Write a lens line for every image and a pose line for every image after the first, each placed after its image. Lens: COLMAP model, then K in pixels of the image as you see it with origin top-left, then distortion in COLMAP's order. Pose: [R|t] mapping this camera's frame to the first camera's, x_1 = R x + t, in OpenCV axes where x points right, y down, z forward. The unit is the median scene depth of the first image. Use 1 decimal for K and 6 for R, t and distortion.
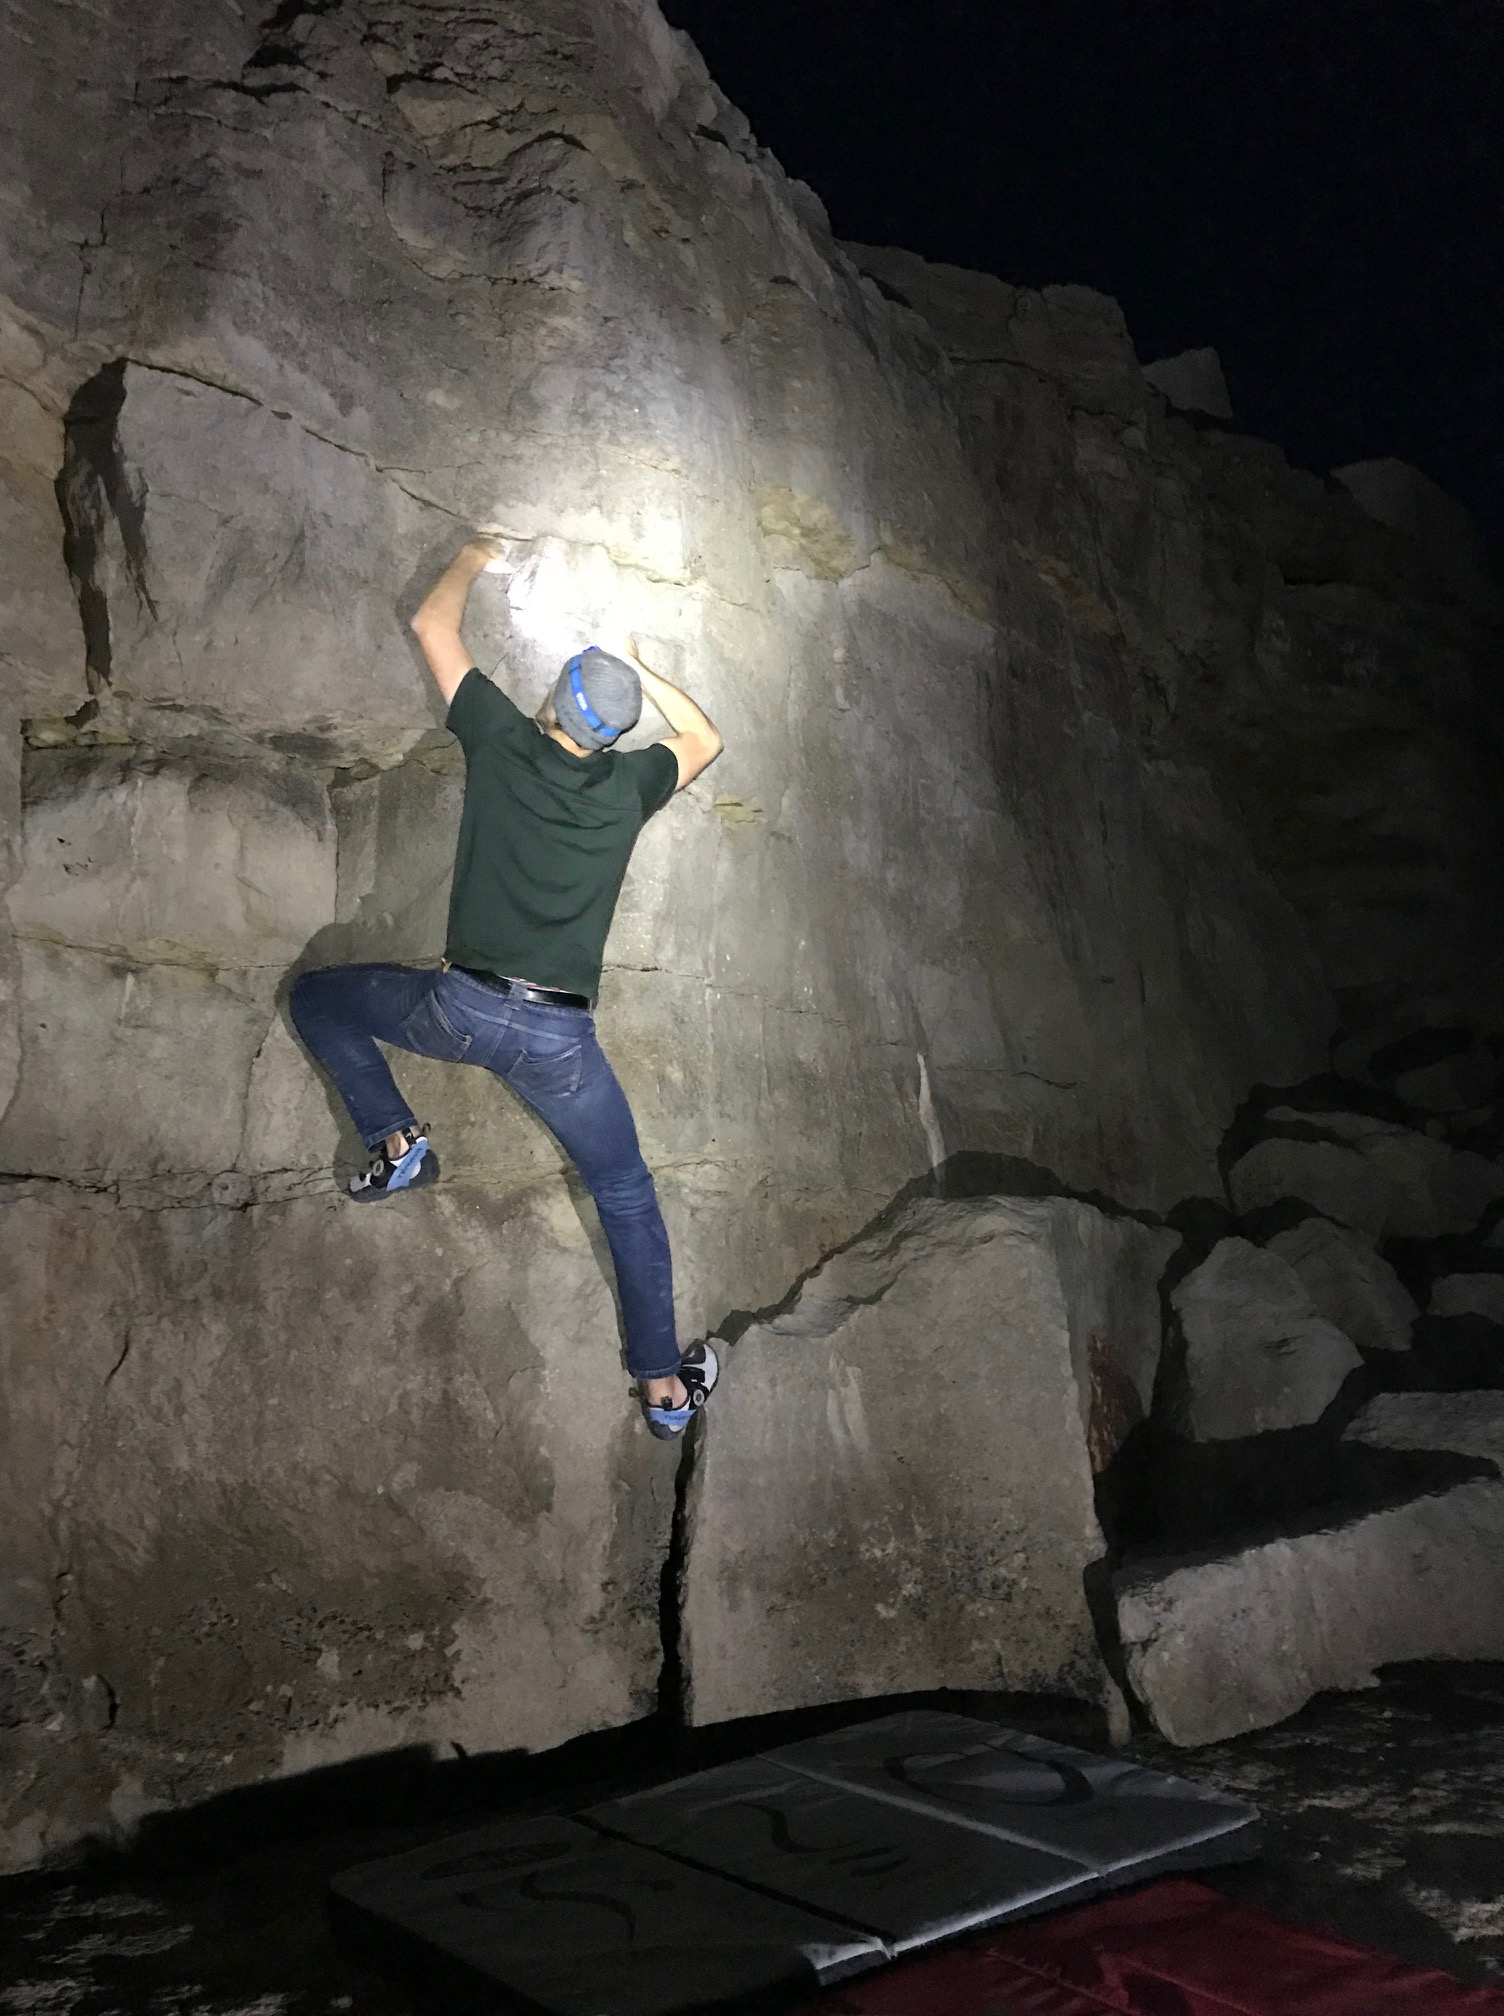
lens RADIAL K [[1618.9, 0, 751.7], [0, 1618.9, 1019.5], [0, 0, 1]] dist [0.022255, 0.002669]
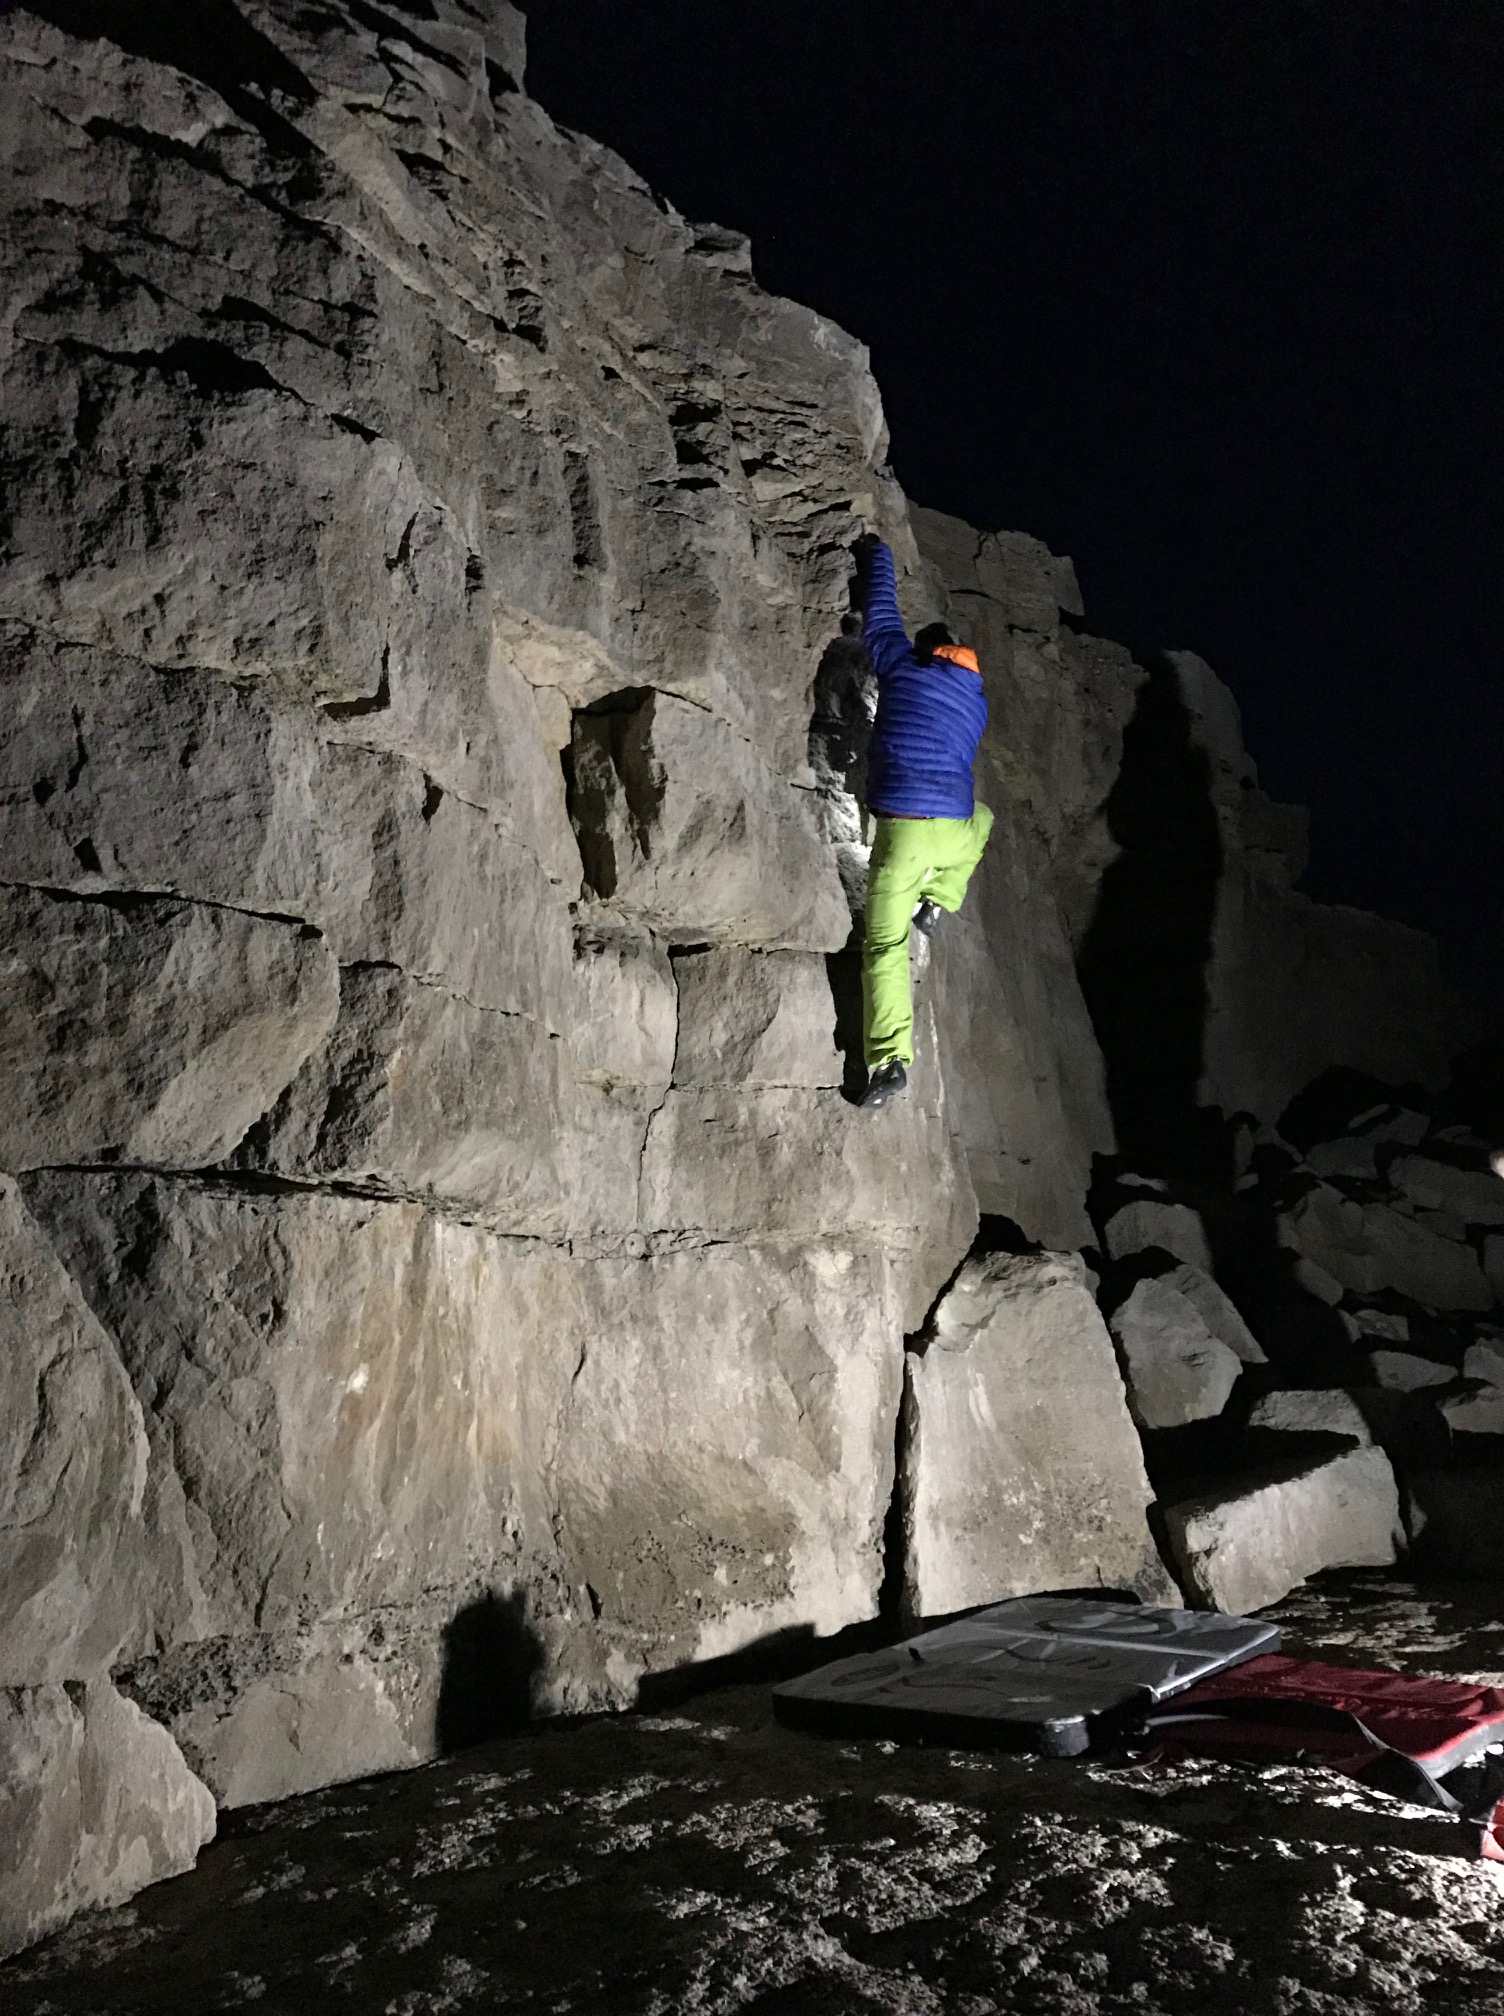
lens RADIAL K [[1667.4, 0, 752.0], [0, 1667.4, 1008.0], [0, 0, 1]] dist [0.089472, -0.144192]
pose [[0.969907, 0.047974, 0.238703, -0.573805], [-0.044957, 0.998825, -0.018070, -0.080461], [-0.239290, 0.006795, 0.970924, -0.442409]]
